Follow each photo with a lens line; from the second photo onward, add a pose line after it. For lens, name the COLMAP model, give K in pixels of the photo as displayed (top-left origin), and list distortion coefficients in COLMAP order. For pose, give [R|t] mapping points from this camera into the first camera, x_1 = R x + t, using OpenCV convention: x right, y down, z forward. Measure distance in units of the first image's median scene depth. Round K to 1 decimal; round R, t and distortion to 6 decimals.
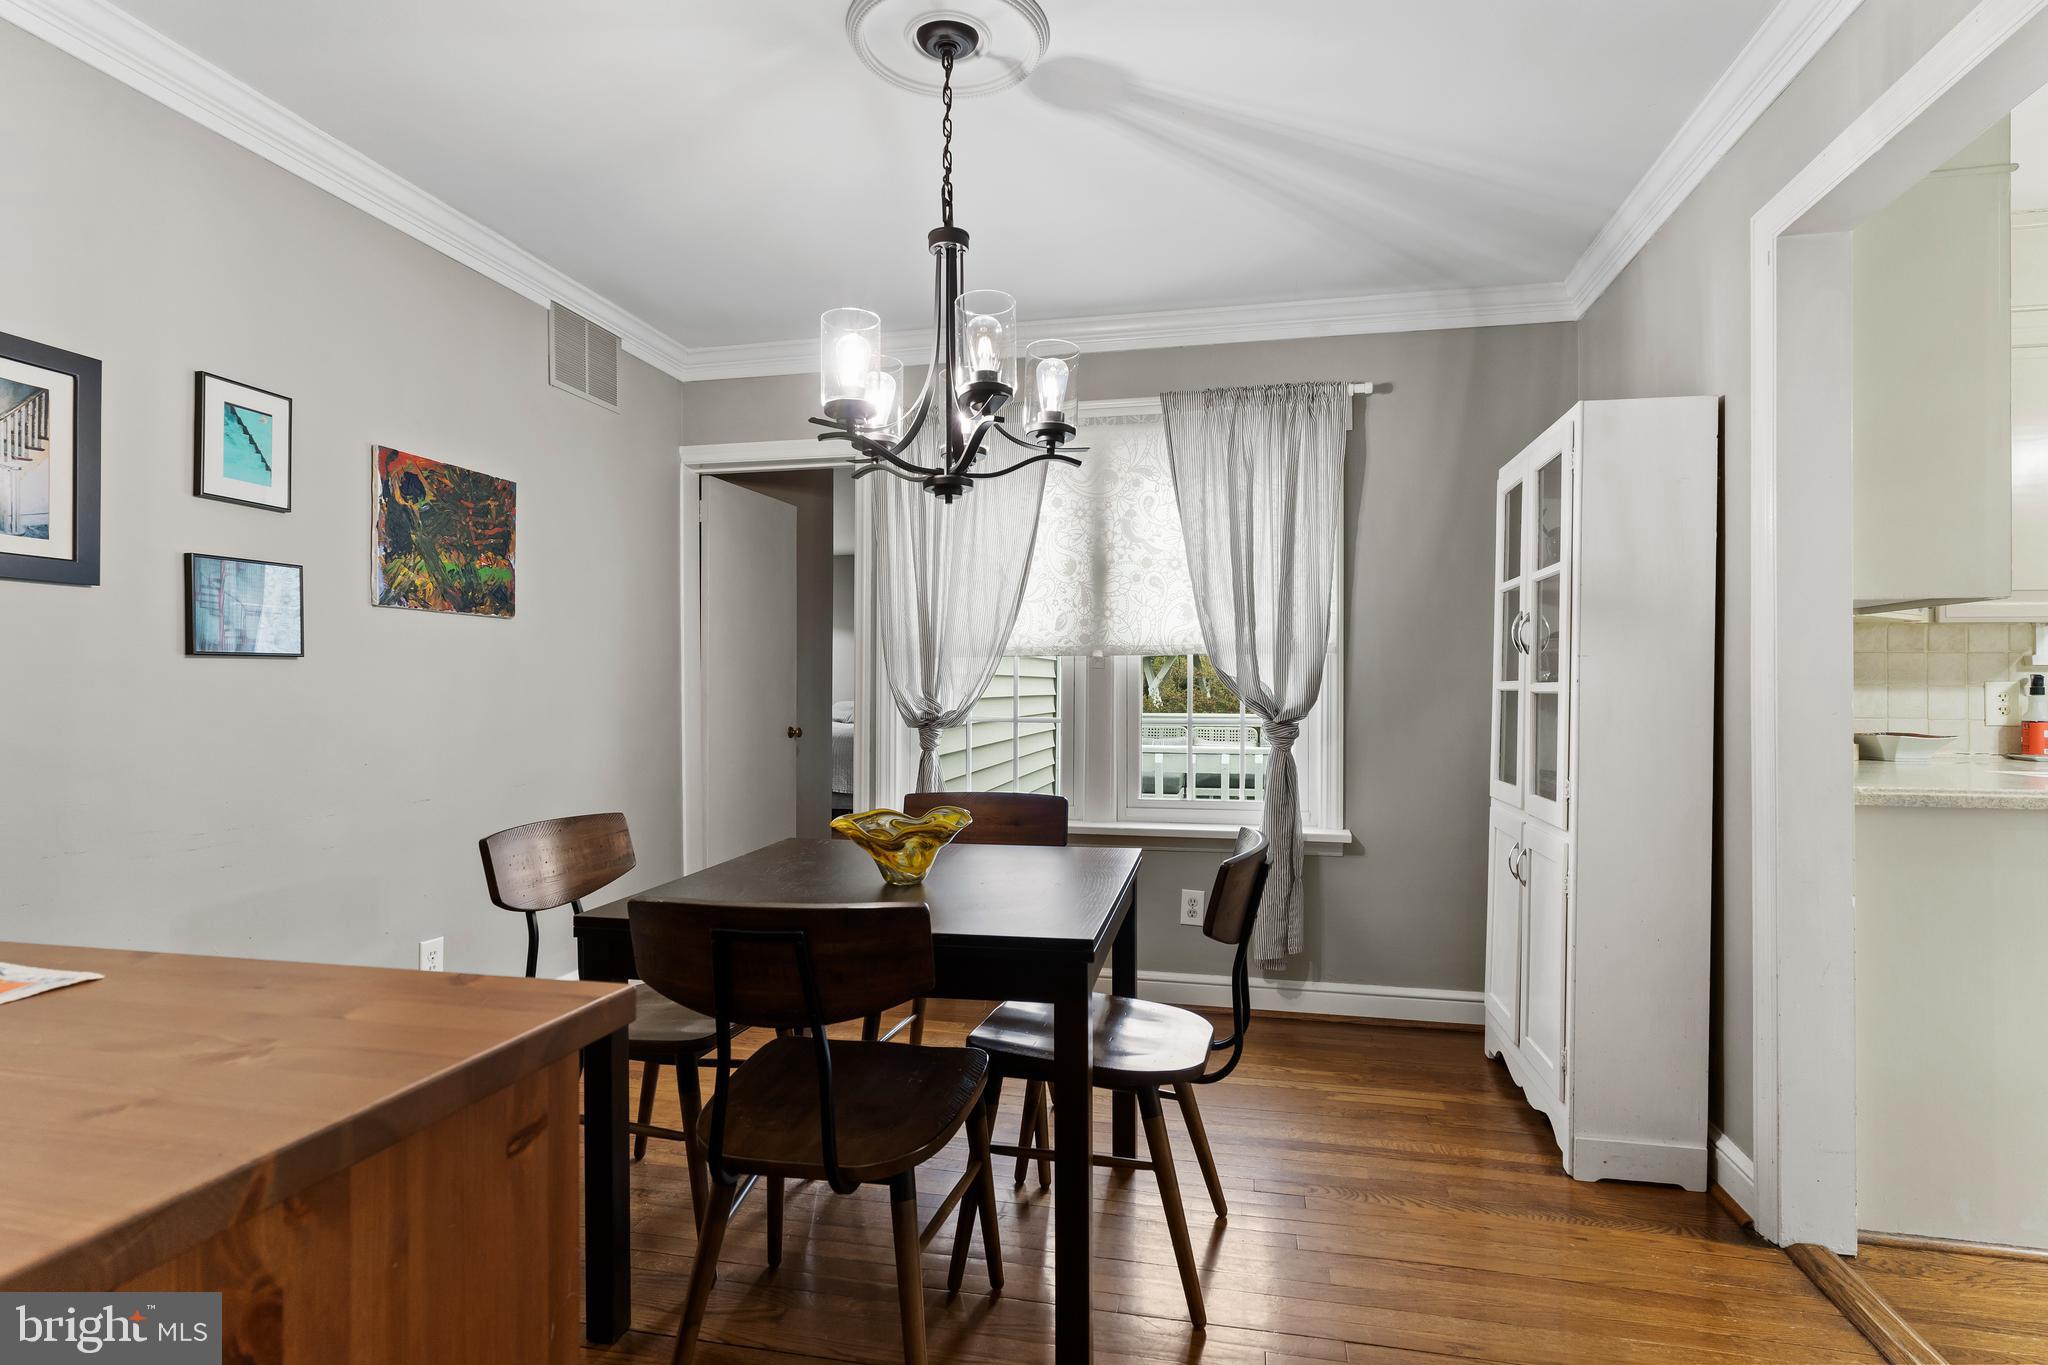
lens RADIAL K [[1043.7, 0, 1013.3], [0, 1043.7, 682.6], [0, 0, 1]] dist [-0.001909, 0.001193]
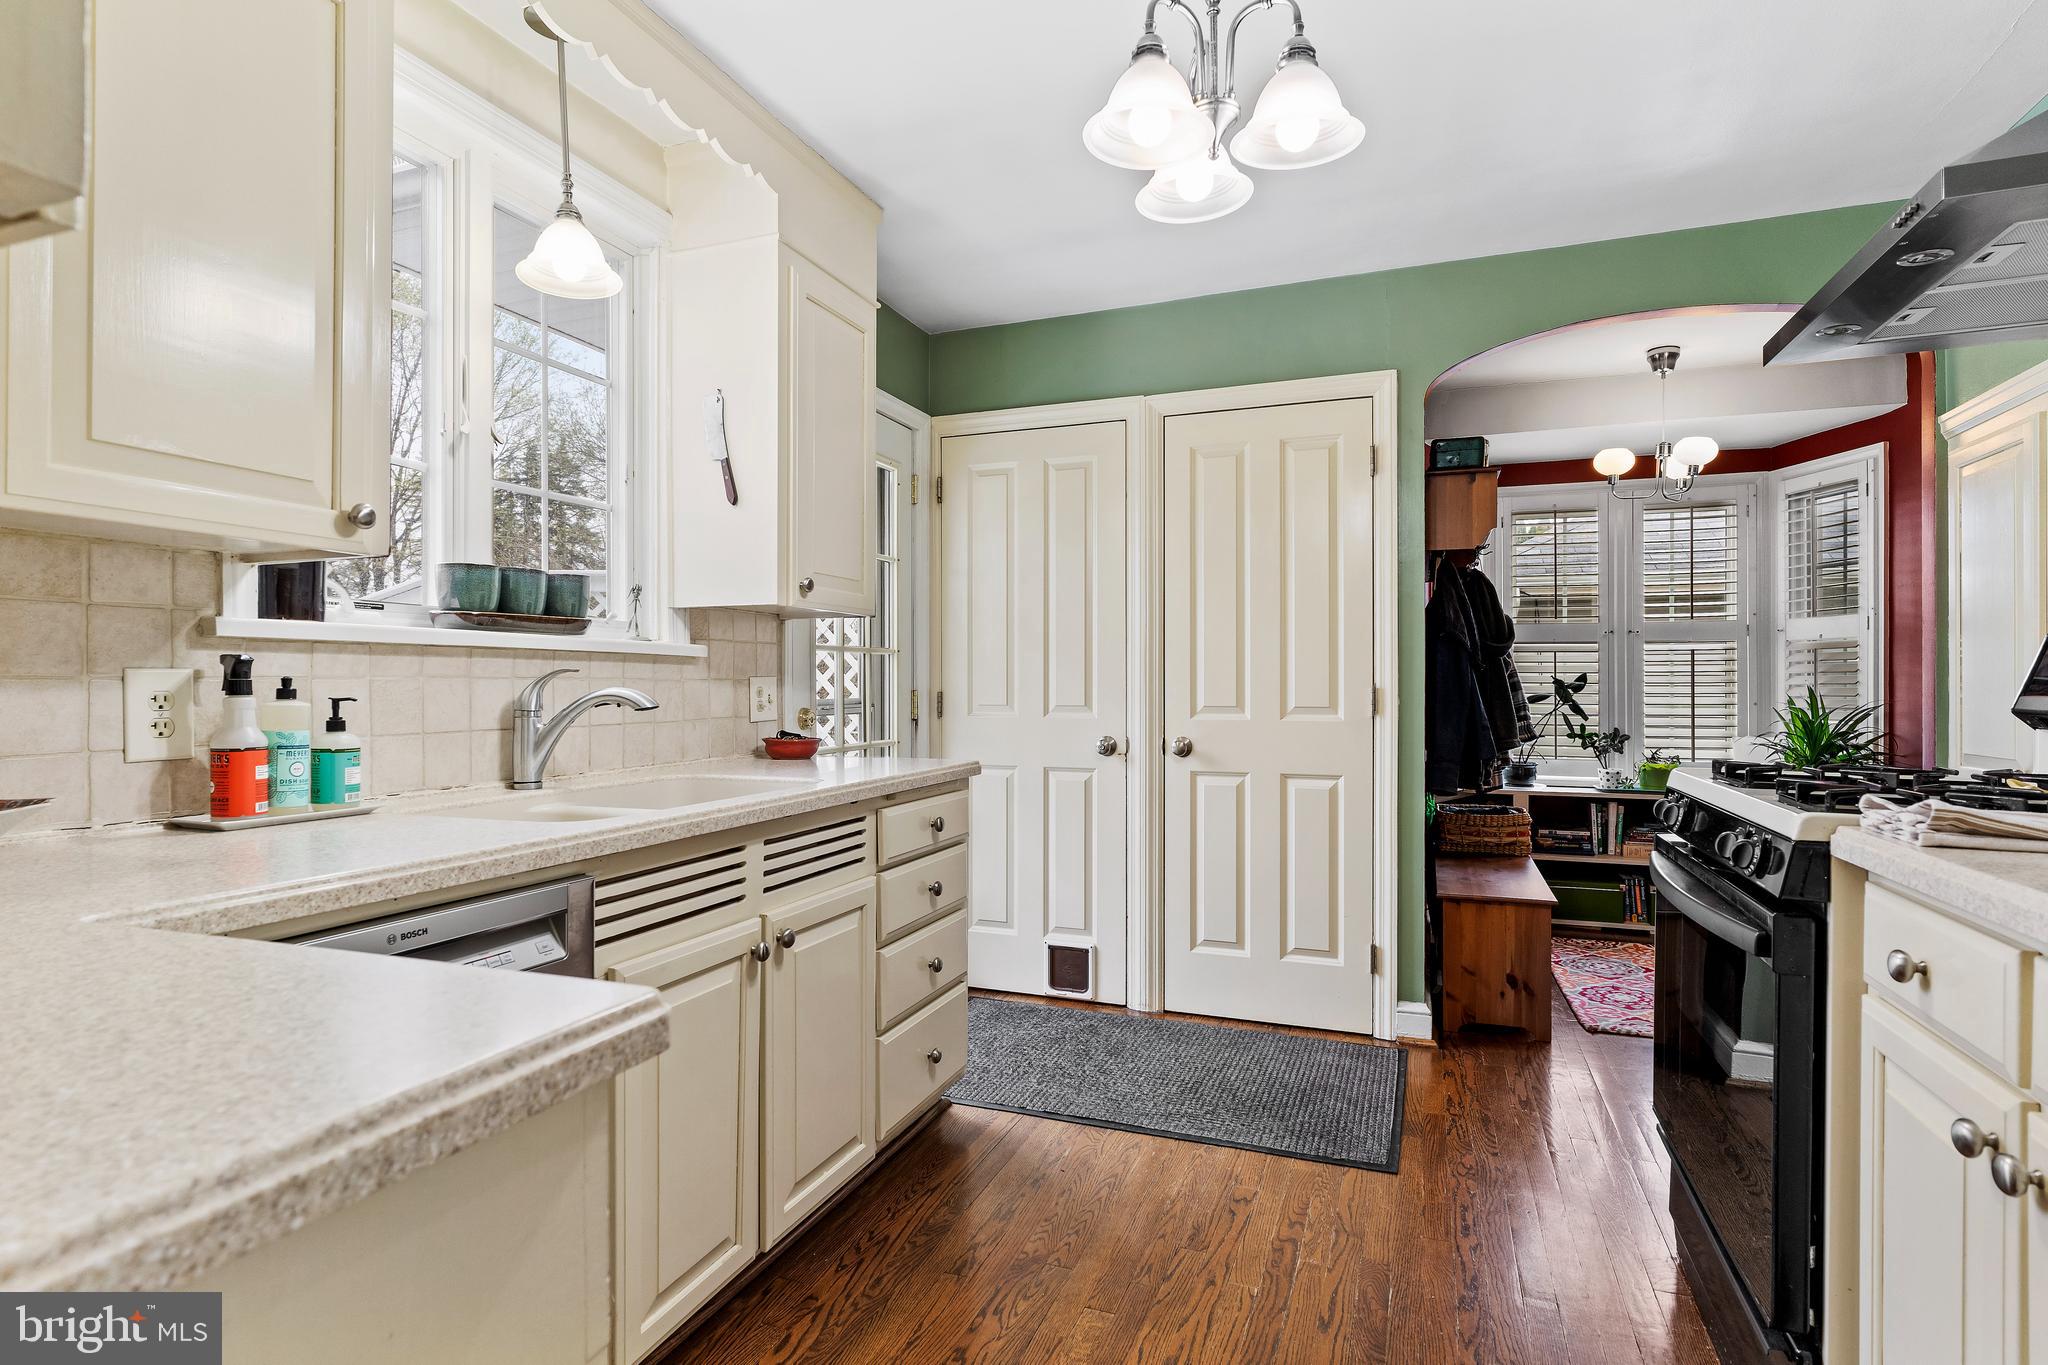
lens RADIAL K [[1043.7, 0, 1030.2], [0, 1043.7, 679.9], [0, 0, 1]] dist [-0.001909, 0.001193]
pose [[0.122596, 0.004337, 0.992447, 0.517026], [0.000848, 0.999990, -0.004474, 0.006618], [-0.992456, 0.001390, 0.122591, 0.539184]]
